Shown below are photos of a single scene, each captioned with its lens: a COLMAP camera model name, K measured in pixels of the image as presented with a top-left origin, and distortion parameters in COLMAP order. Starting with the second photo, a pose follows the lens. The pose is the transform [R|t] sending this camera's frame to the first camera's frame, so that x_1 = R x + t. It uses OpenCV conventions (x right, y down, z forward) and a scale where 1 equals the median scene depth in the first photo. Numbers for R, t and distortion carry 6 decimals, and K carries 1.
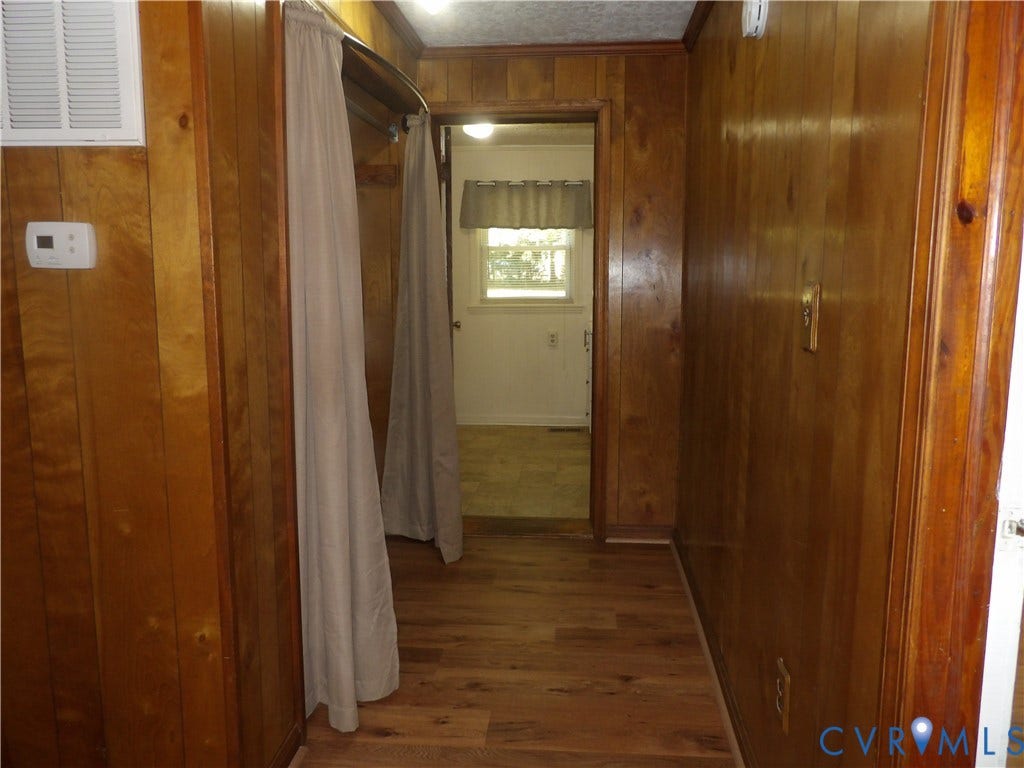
lens RADIAL K [[728.0, 0, 511.3], [0, 728.0, 378.8], [0, 0, 1]] dist [-0.040764, 0.047497]
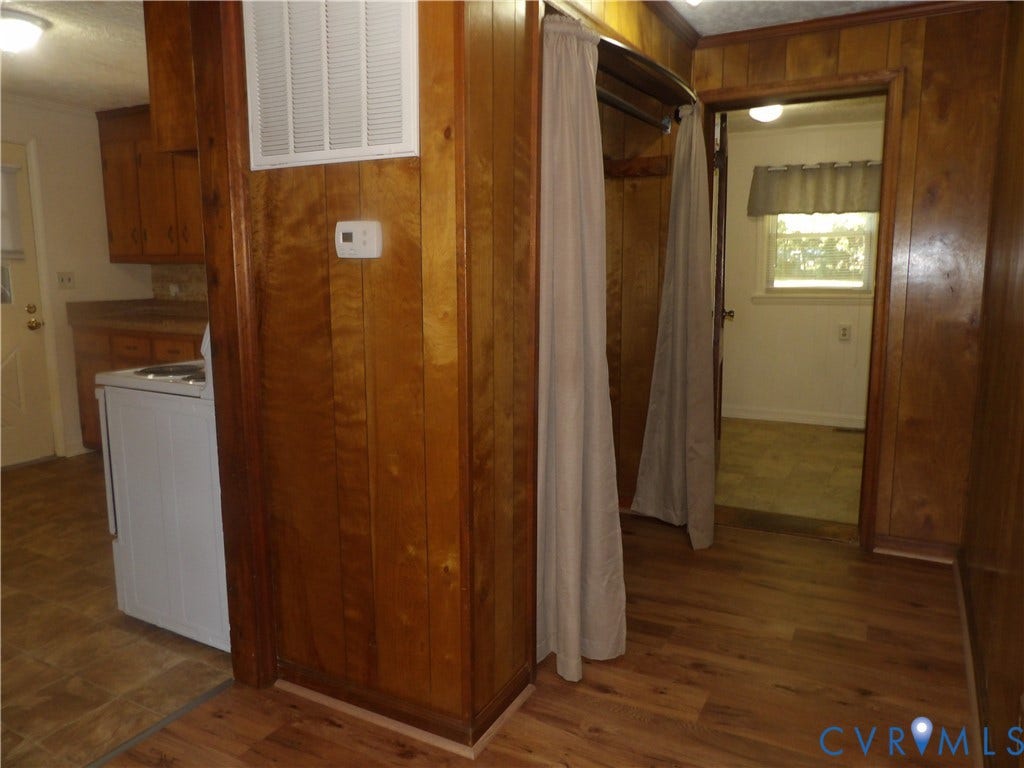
lens RADIAL K [[728.0, 0, 516.0], [0, 728.0, 379.2], [0, 0, 1]] dist [-0.040764, 0.047497]
pose [[0.919921, 0.054558, -0.388290, 0.061260], [-0.049316, 0.998508, 0.023462, 0.006781], [0.388991, -0.002434, 0.921238, -0.026567]]
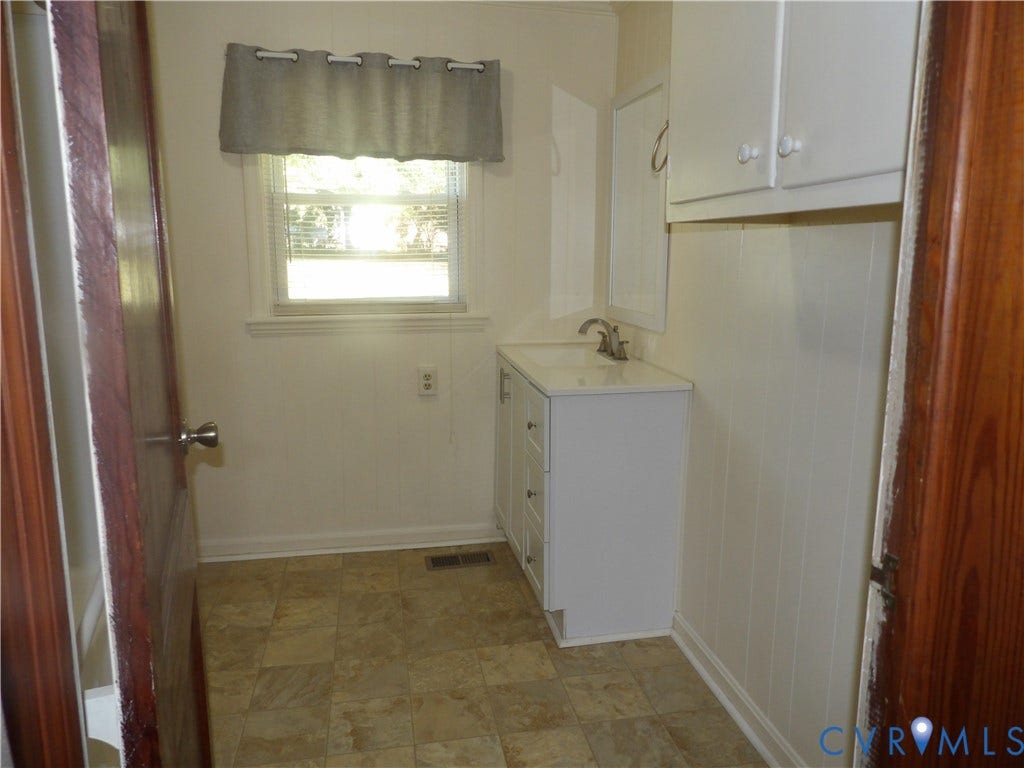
lens RADIAL K [[728.0, 0, 512.6], [0, 728.0, 378.2], [0, 0, 1]] dist [-0.040764, 0.047497]
pose [[0.960499, -0.043616, 0.274844, -0.046860], [0.031803, 0.998375, 0.047293, -0.149574], [-0.276460, -0.036684, 0.960325, 0.938014]]
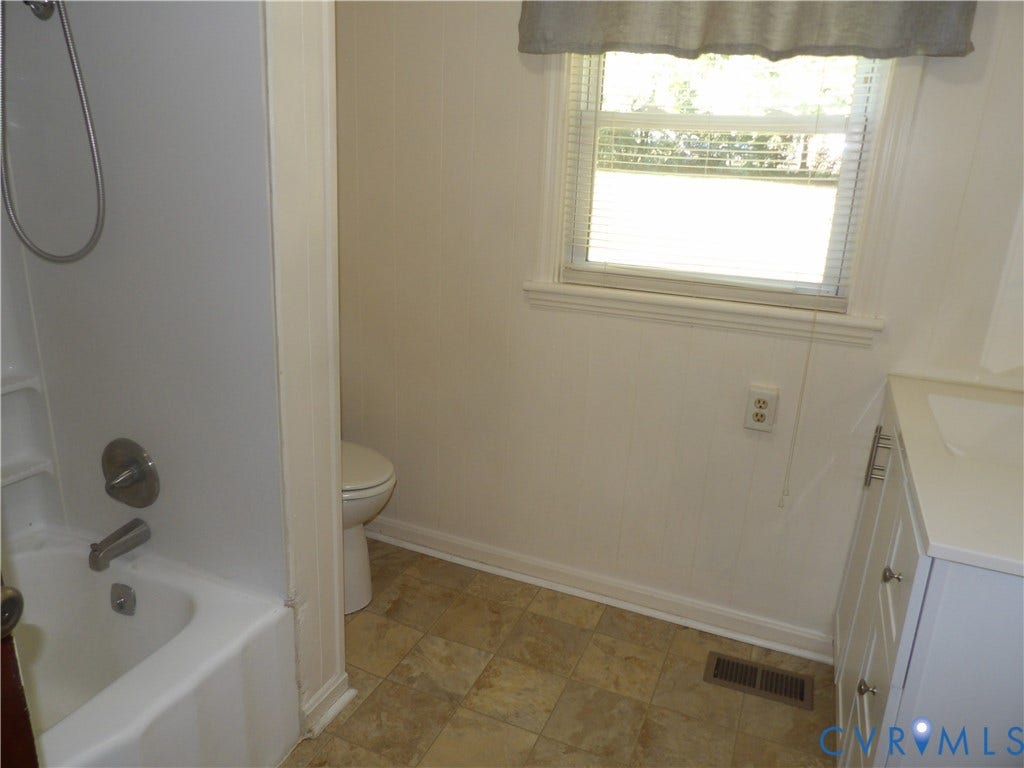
lens RADIAL K [[728.0, 0, 515.1], [0, 728.0, 381.5], [0, 0, 1]] dist [-0.040764, 0.047497]
pose [[0.951628, 0.134166, -0.276411, 0.074802], [-0.087343, 0.980636, 0.175283, -0.218094], [0.294575, -0.142662, 0.944920, 1.233644]]
